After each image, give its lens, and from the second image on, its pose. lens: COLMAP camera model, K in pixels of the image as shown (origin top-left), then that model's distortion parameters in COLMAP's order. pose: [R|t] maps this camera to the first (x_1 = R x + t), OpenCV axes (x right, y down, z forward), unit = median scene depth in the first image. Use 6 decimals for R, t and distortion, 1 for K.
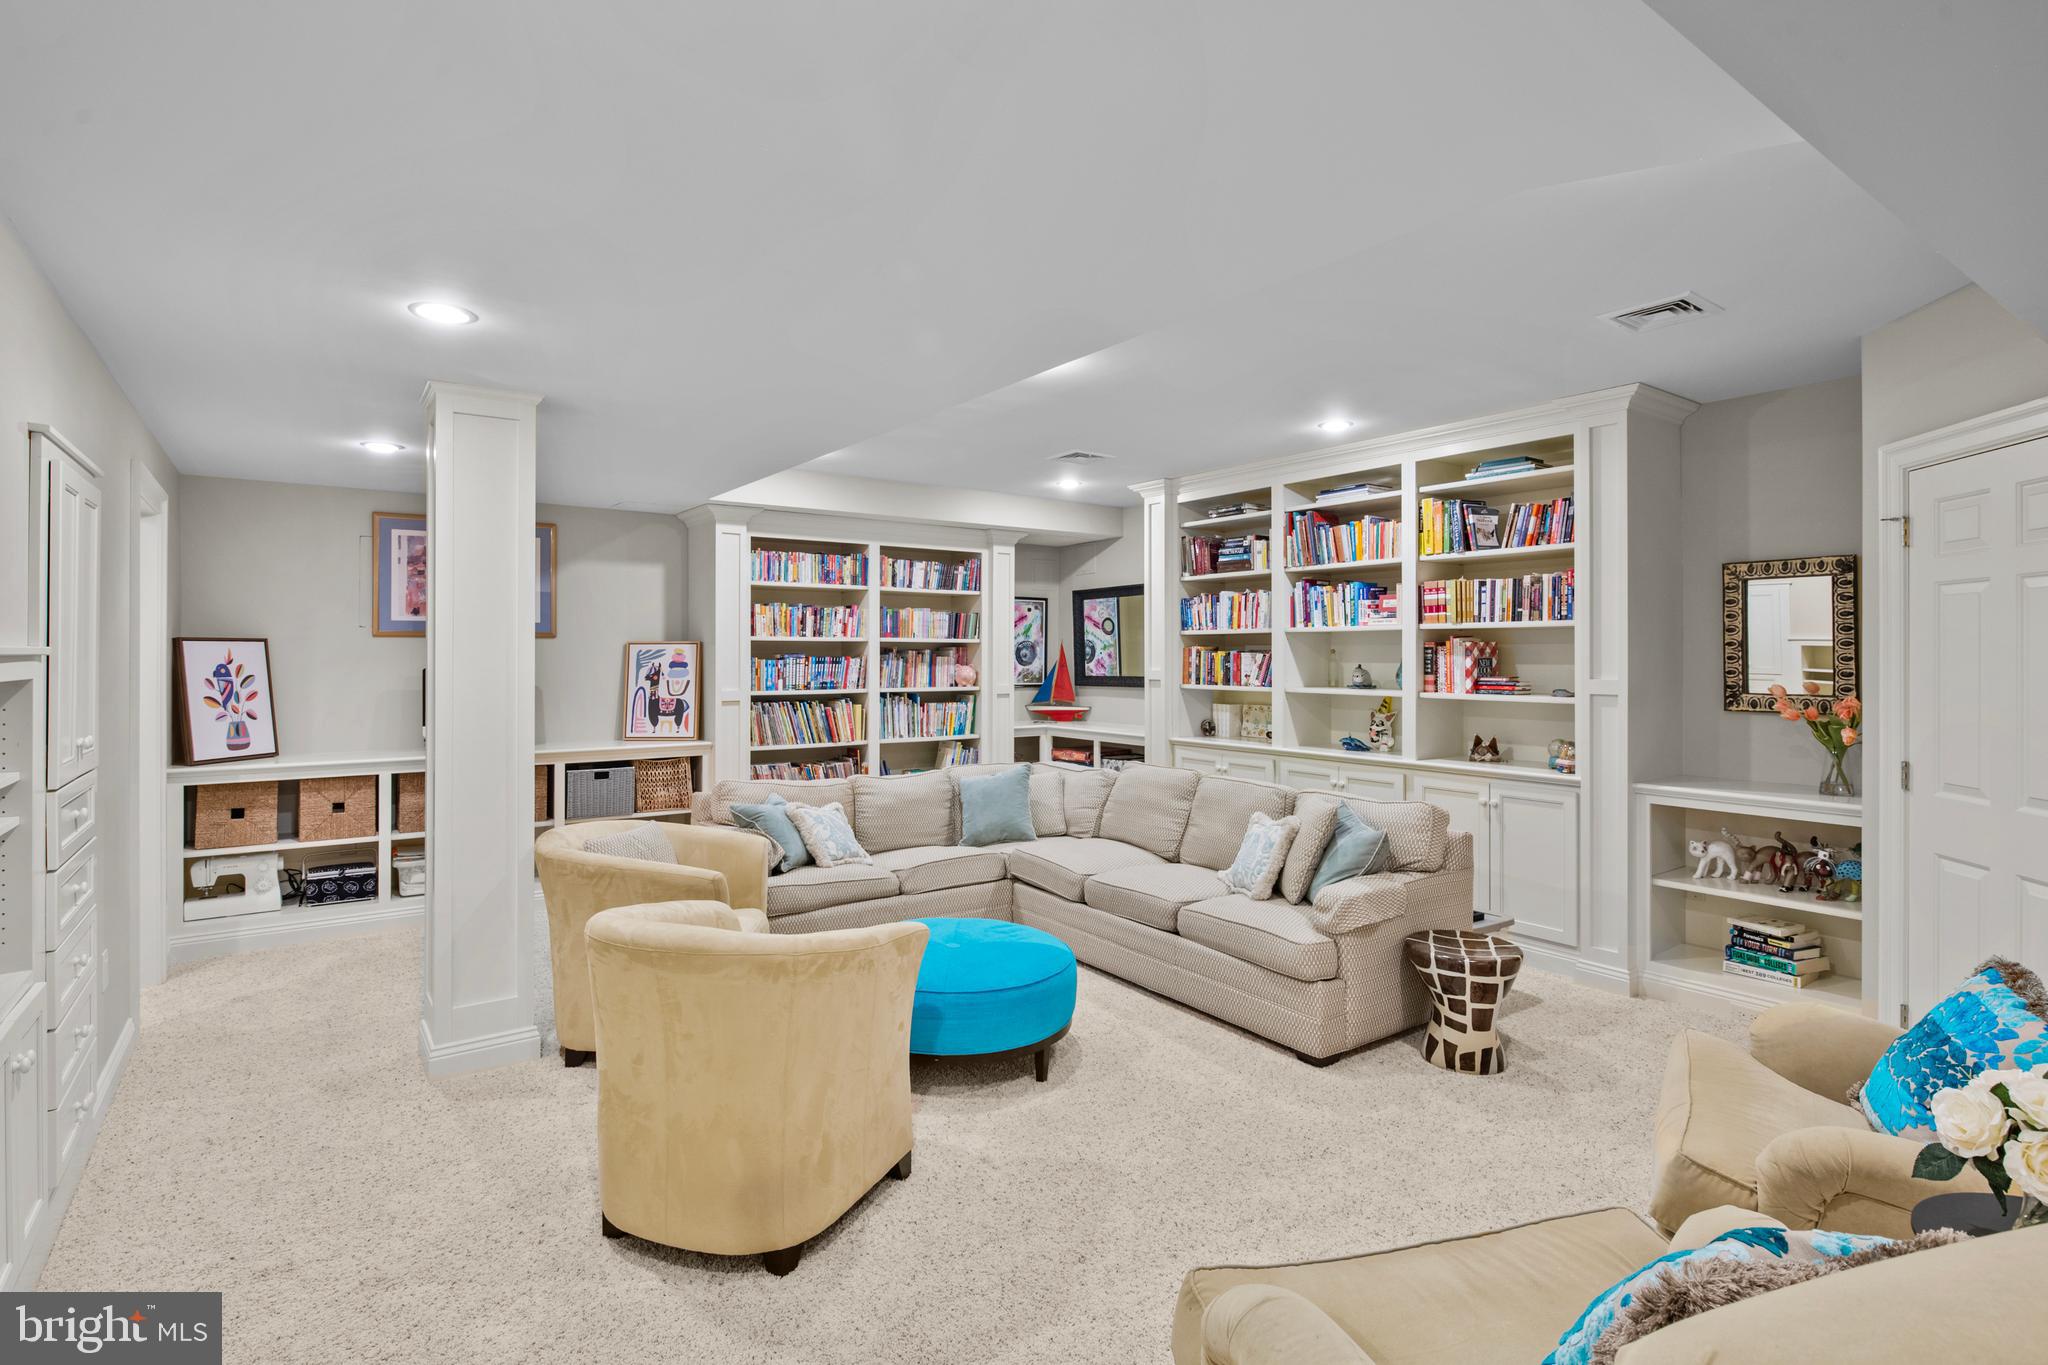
lens RADIAL K [[986.2, 0, 1020.7], [0, 986.2, 661.8], [0, 0, 1]] dist [0.017755, 0.000100]
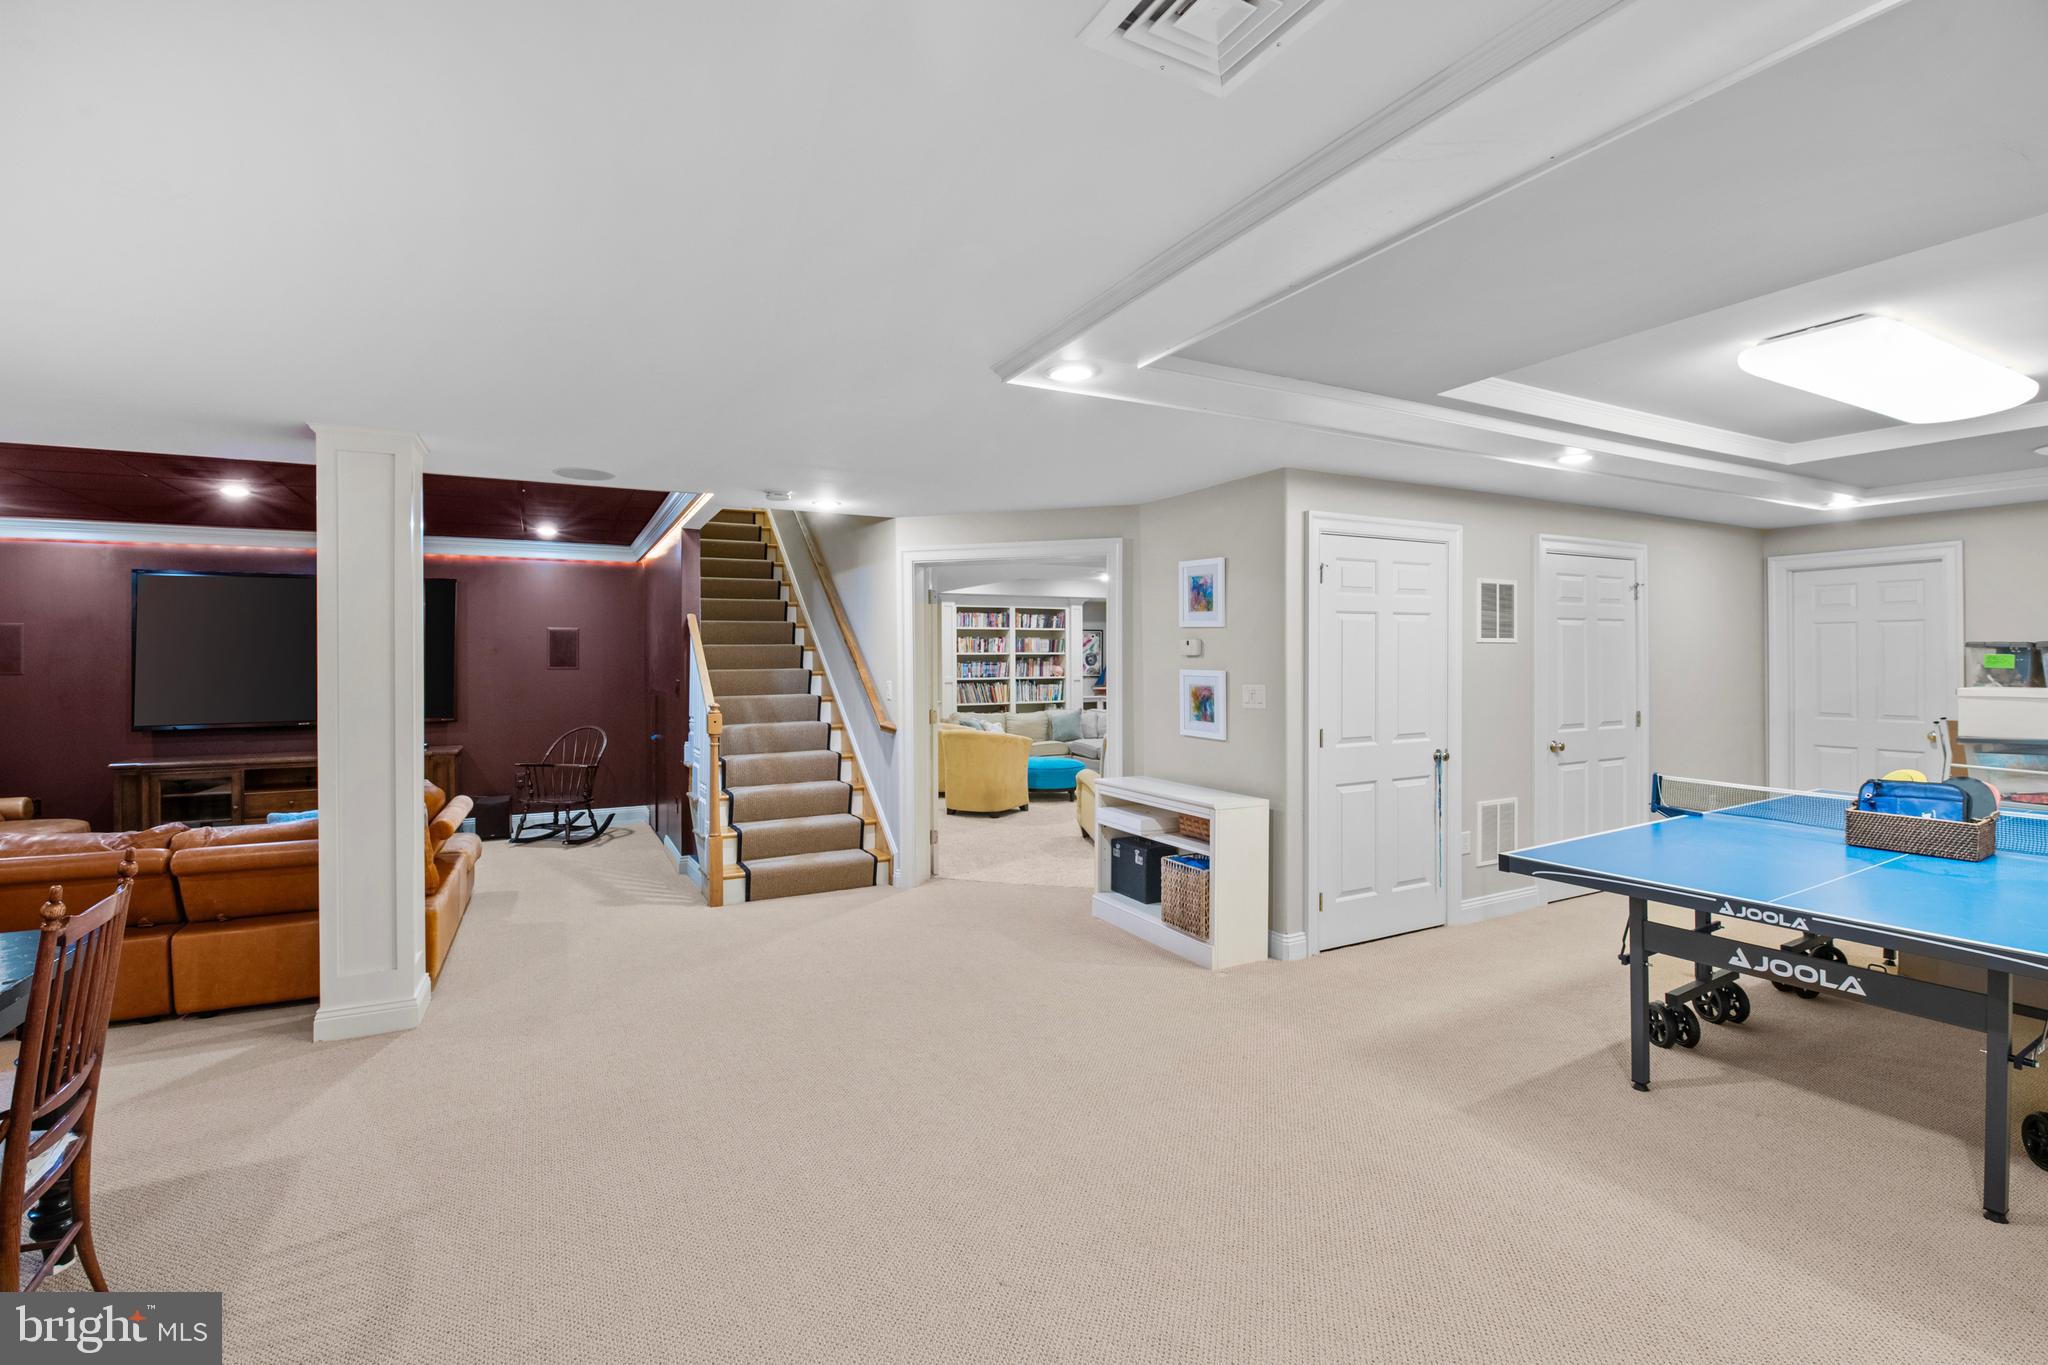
lens RADIAL K [[896.0, 0, 1023.0], [0, 896.0, 668.0], [0, 0, 1]] dist [-0.003633, -0.000571]
pose [[0.991756, -0.008889, -0.127831, 0.111076], [0.008668, 0.999960, -0.002287, 0.012383], [0.127846, 0.001160, 0.991793, -0.847998]]
